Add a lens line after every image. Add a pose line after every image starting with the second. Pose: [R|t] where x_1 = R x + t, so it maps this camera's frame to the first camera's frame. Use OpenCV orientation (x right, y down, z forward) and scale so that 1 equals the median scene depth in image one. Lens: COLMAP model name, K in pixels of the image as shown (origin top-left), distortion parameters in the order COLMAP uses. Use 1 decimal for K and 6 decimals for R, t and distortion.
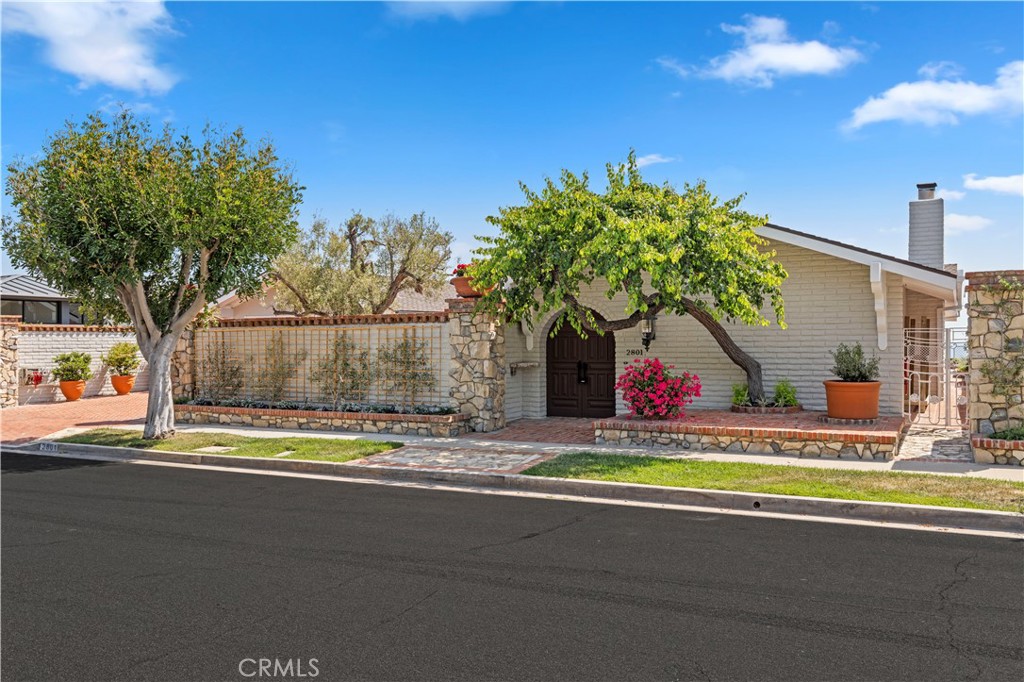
lens RADIAL K [[856.7, 0, 509.9], [0, 856.7, 340.1], [0, 0, 1]] dist [-0.016904, 0.009986]
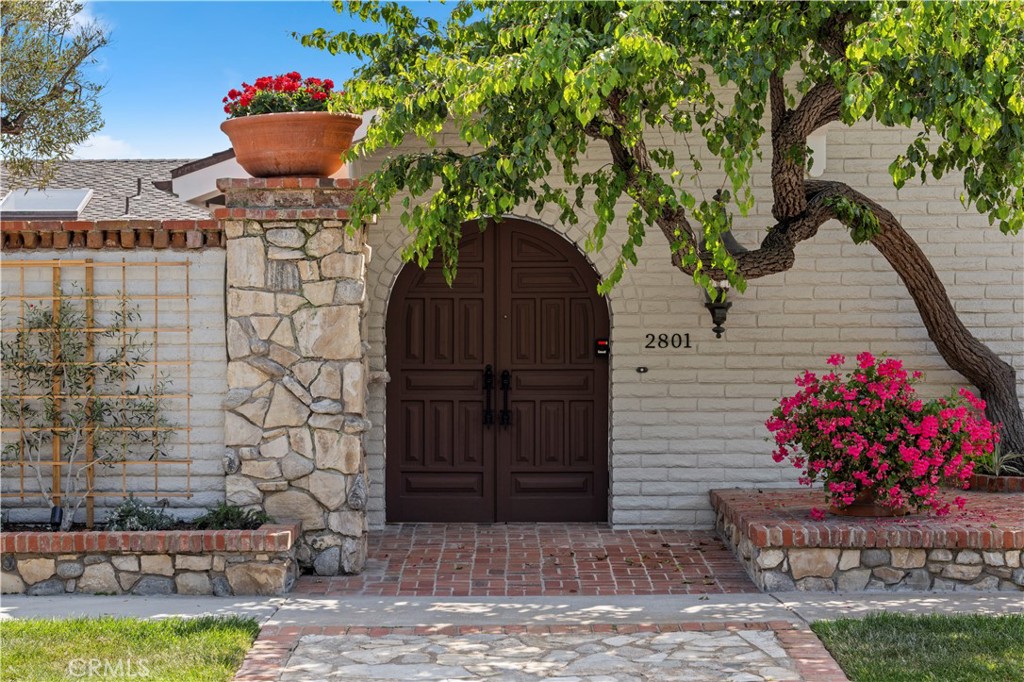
lens RADIAL K [[2088.0, 0, 512.0], [0, 2088.0, 341.2], [0, 0, 1]] dist [0.006003, 0.000000]
pose [[0.888484, 0.001203, 0.458906, -0.344406], [-0.003892, 0.999980, 0.004913, 0.010481], [-0.458891, -0.006151, 0.888471, 0.229839]]
